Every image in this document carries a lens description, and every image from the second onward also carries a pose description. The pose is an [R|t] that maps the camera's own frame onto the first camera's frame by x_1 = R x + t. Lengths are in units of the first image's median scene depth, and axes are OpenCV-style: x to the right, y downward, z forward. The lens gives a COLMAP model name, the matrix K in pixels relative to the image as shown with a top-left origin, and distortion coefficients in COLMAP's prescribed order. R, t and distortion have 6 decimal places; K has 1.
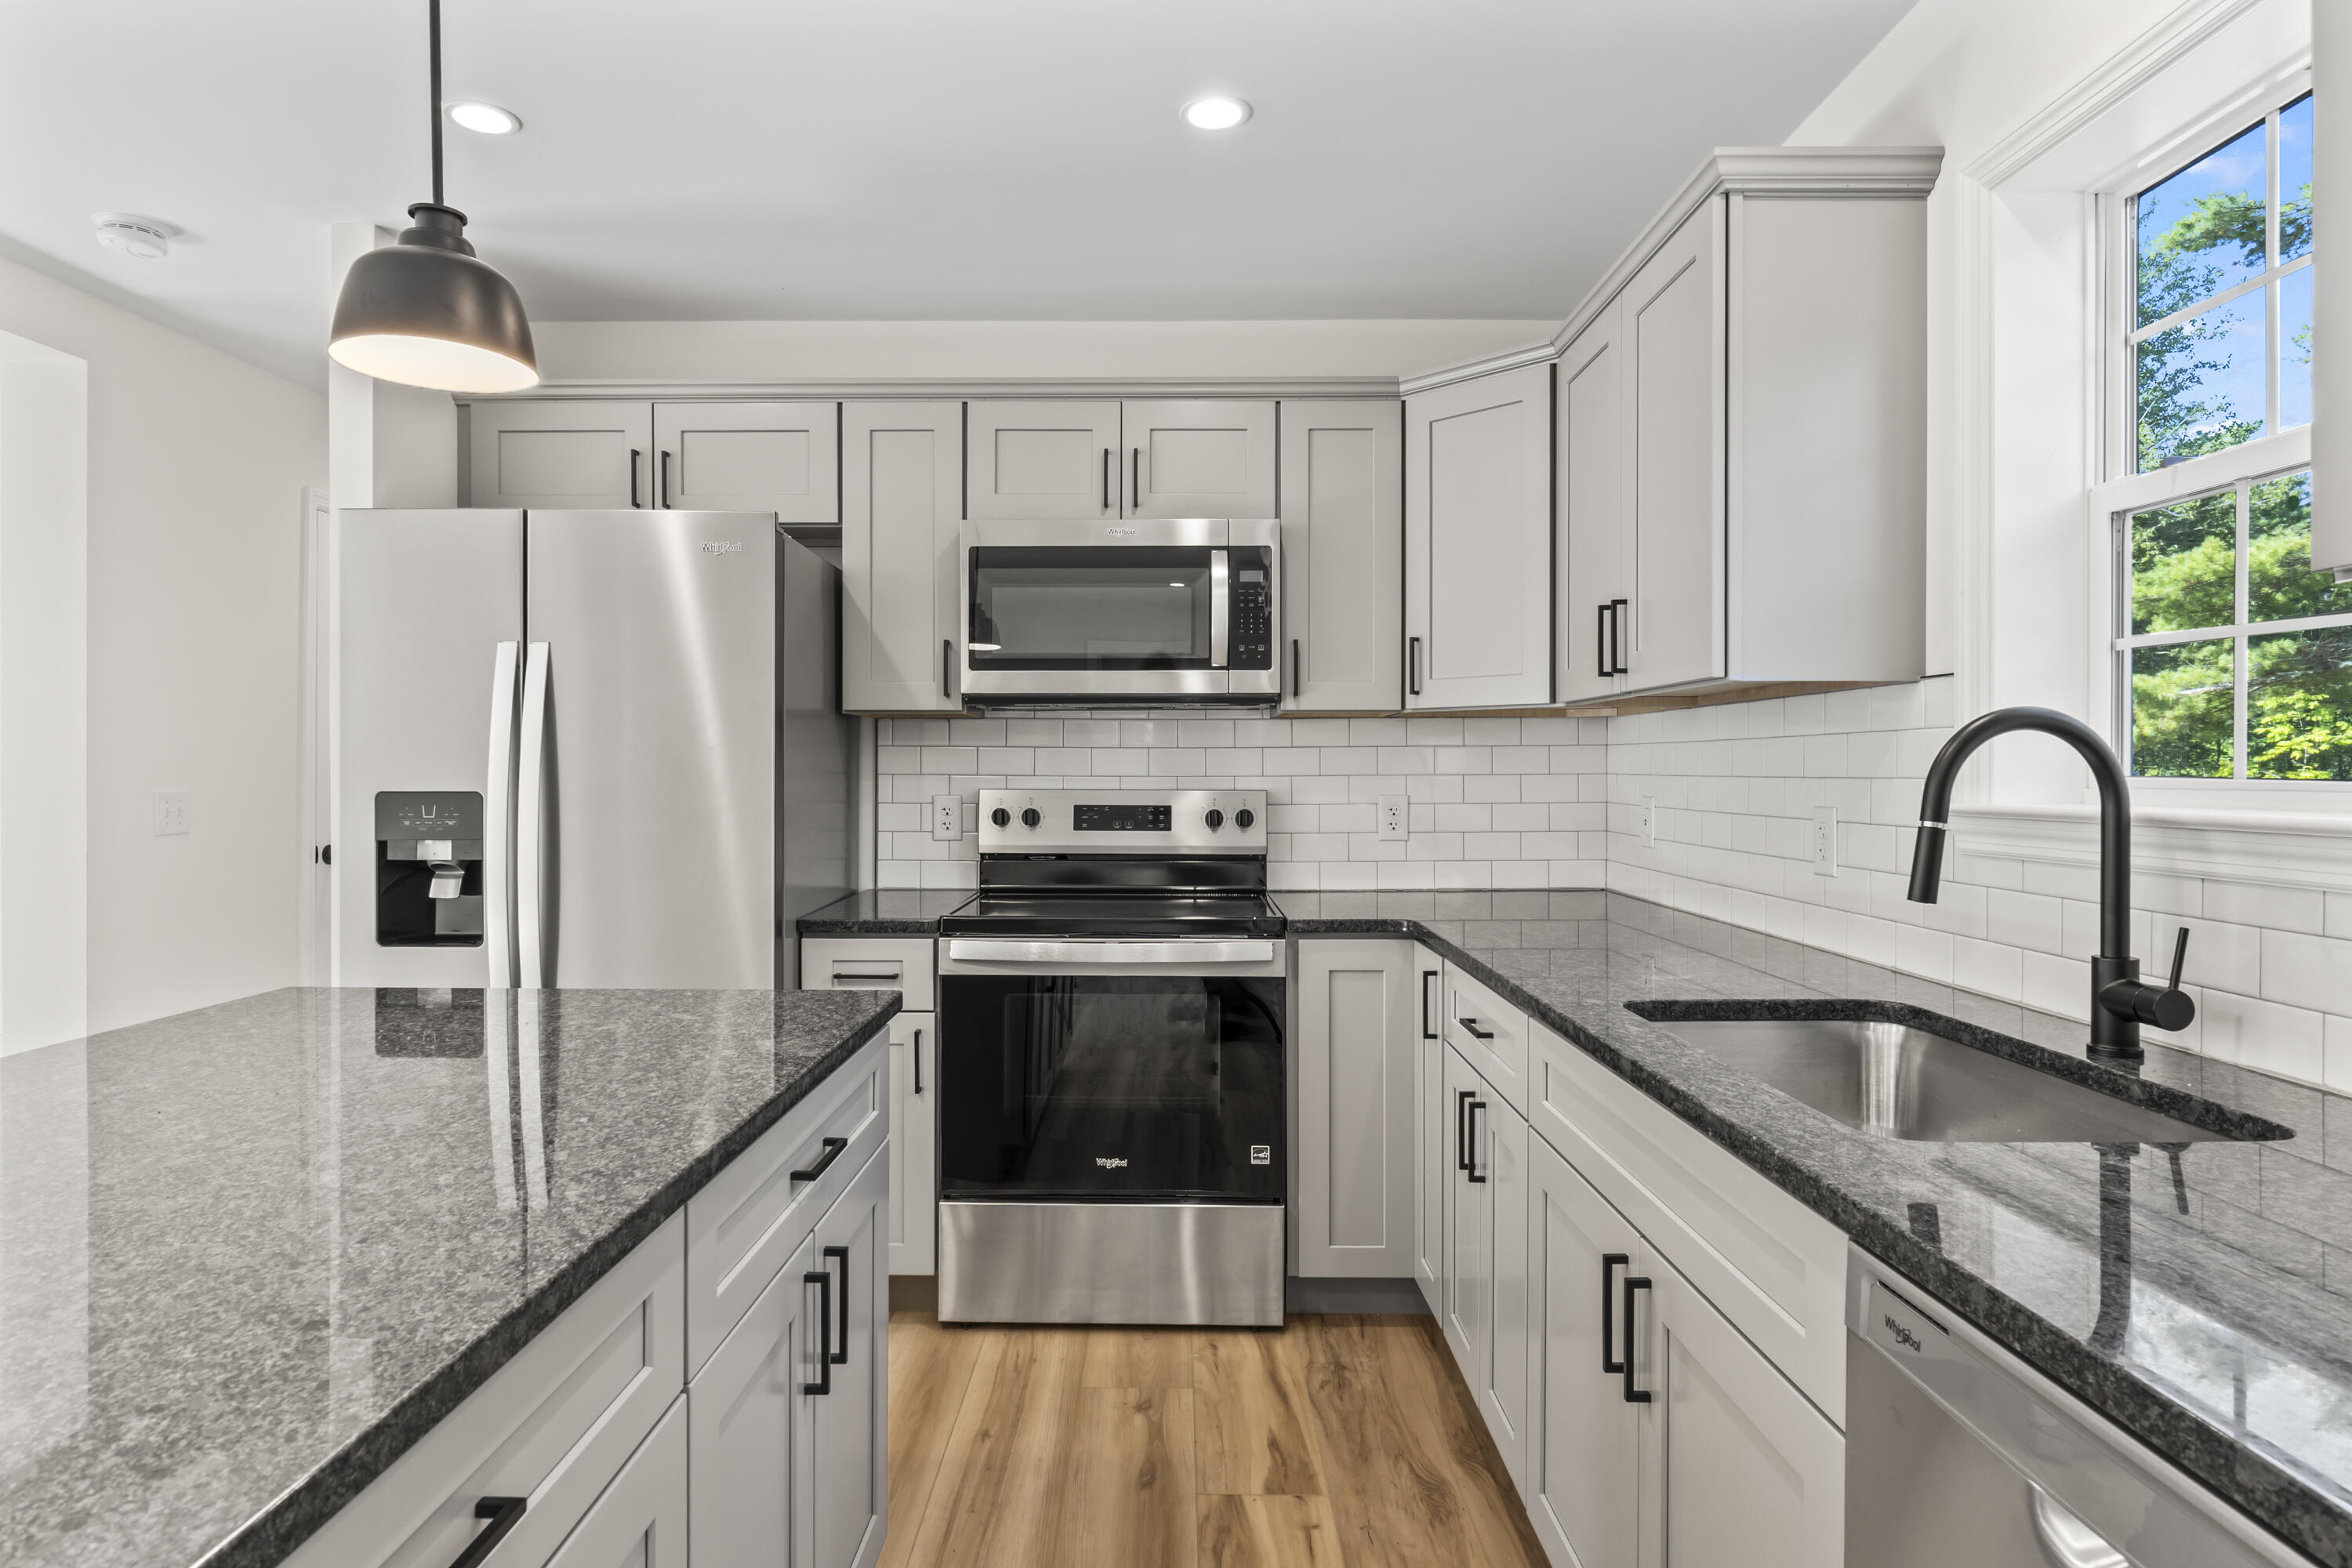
lens RADIAL K [[1273.9, 0, 1160.6], [0, 1273.9, 777.9], [0, 0, 1]] dist [0.002901, 0.000907]
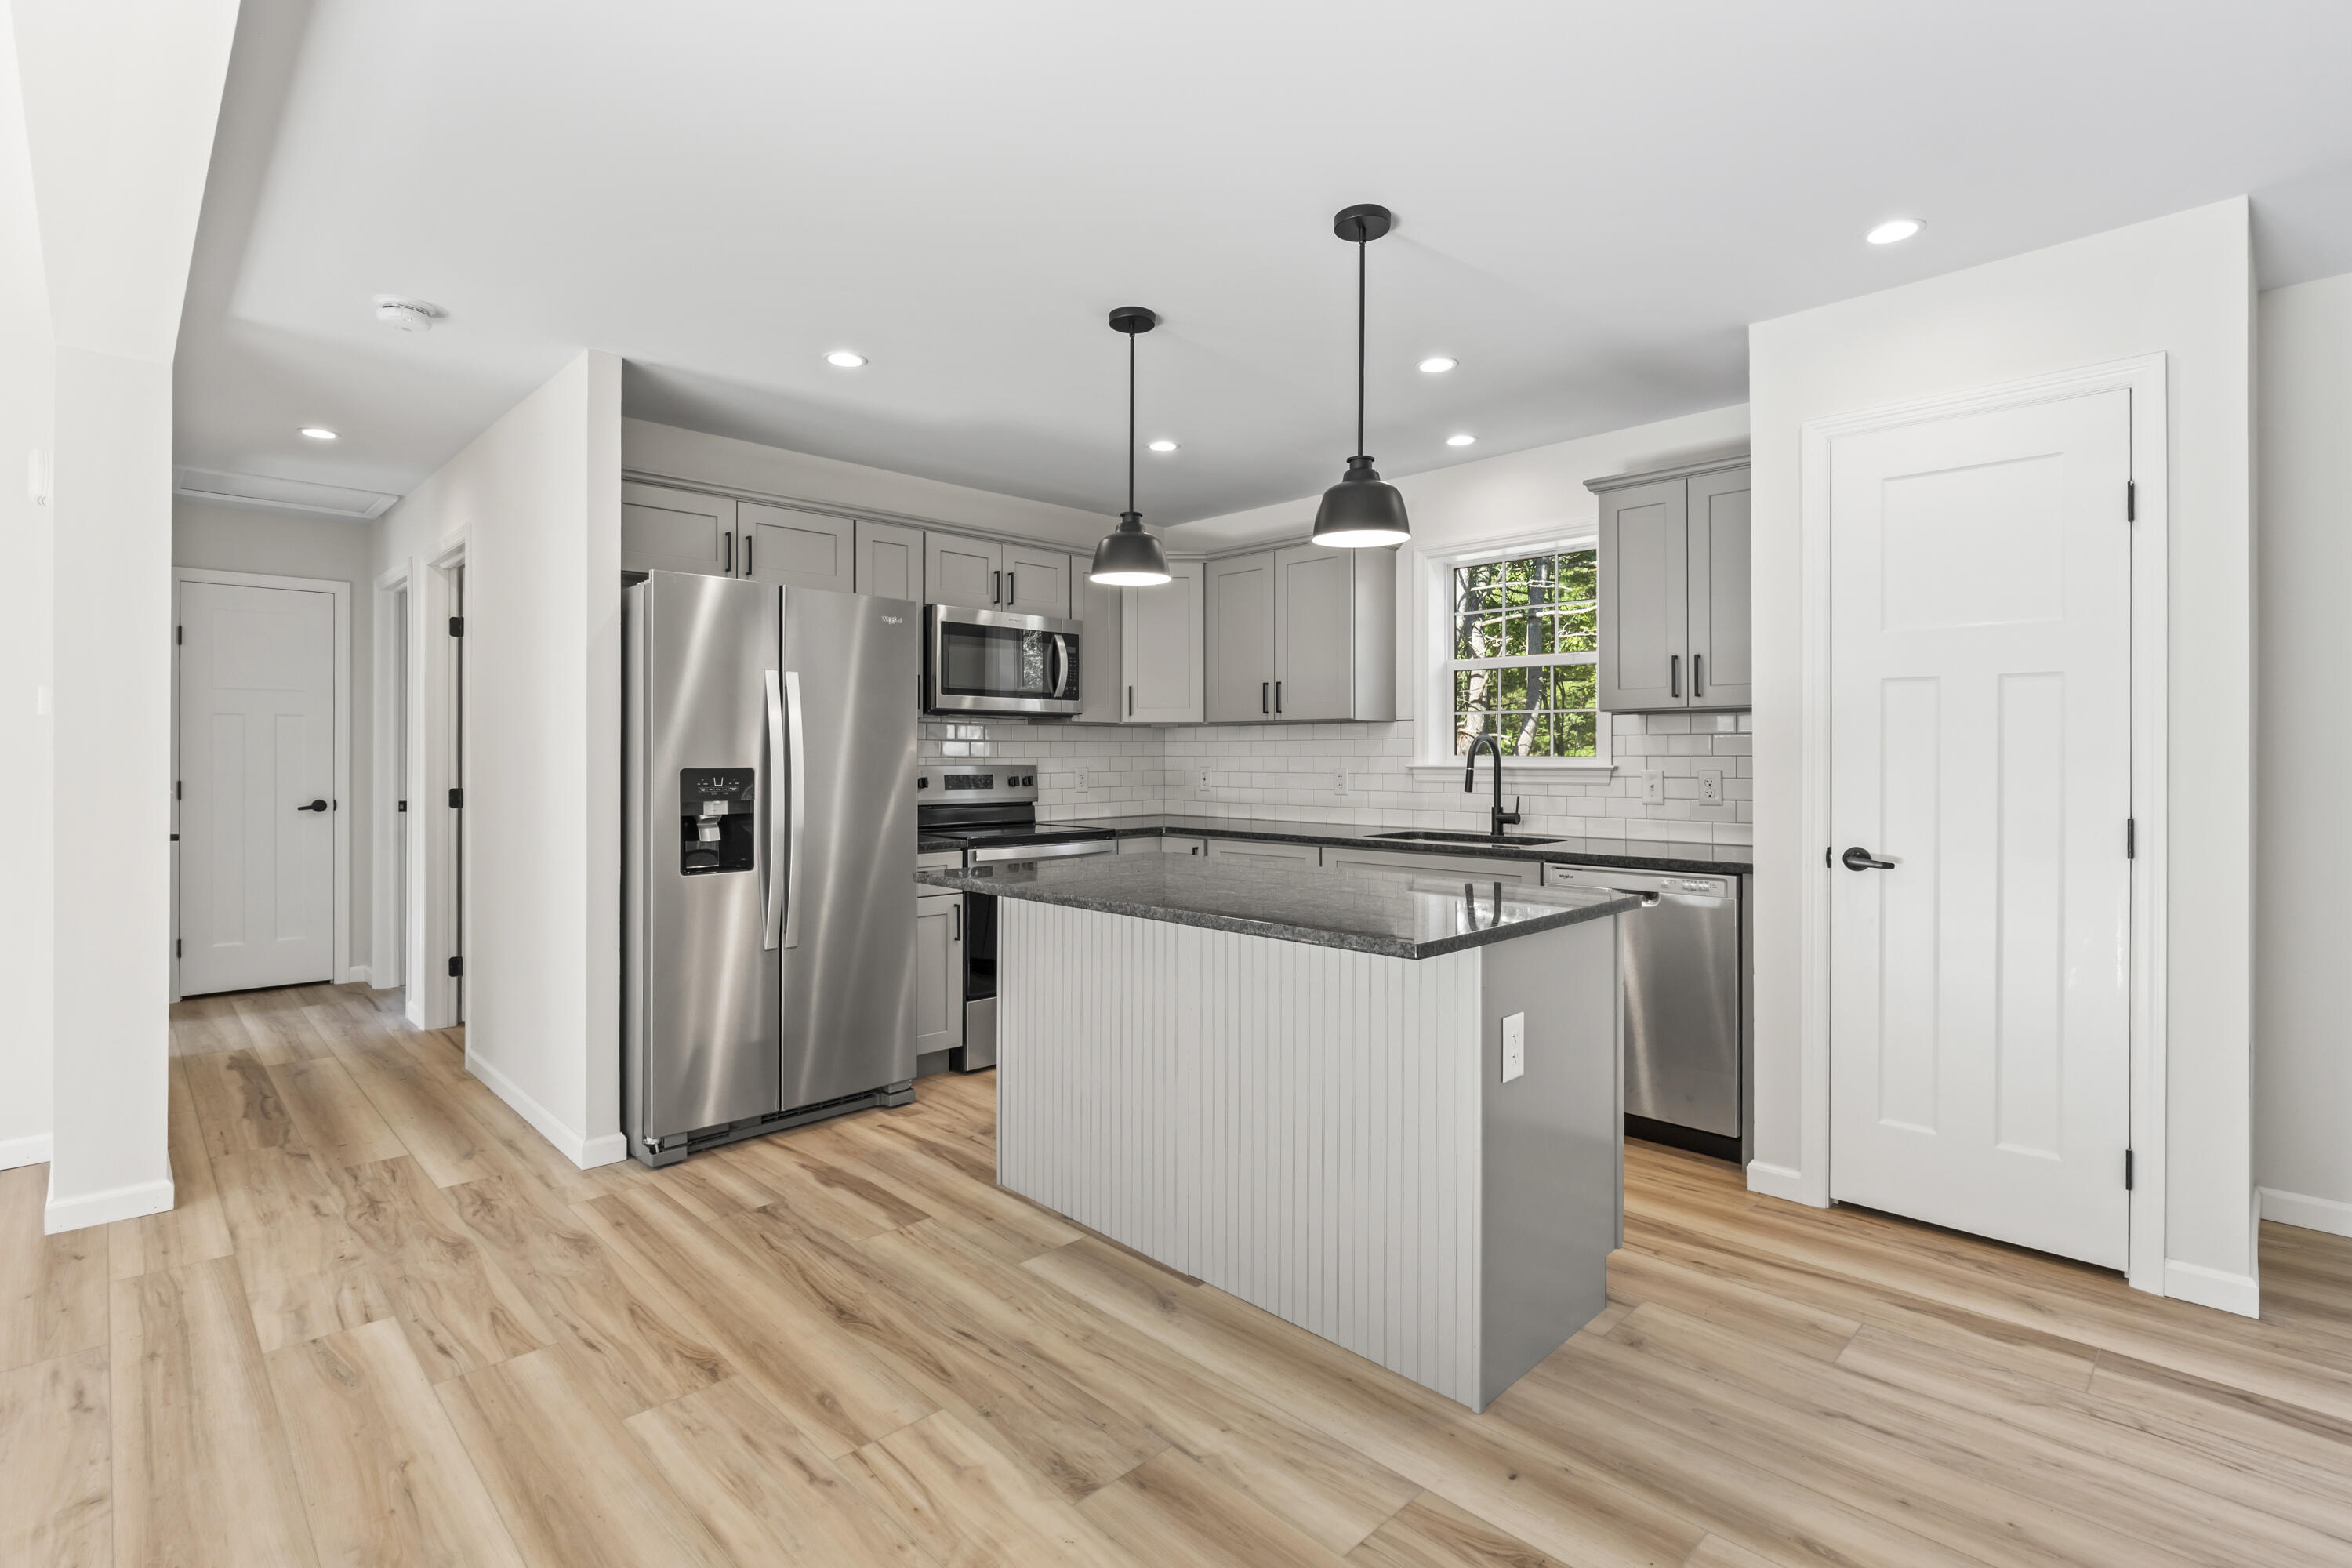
lens RADIAL K [[1098.5, 0, 1166.1], [0, 1098.5, 754.4], [0, 0, 1]] dist [-0.002649, -0.000514]
pose [[0.707055, -0.000487, 0.707158, -0.965450], [0.004596, 0.999982, -0.003906, 0.001591], [-0.707143, 0.006012, 0.707045, -0.235672]]
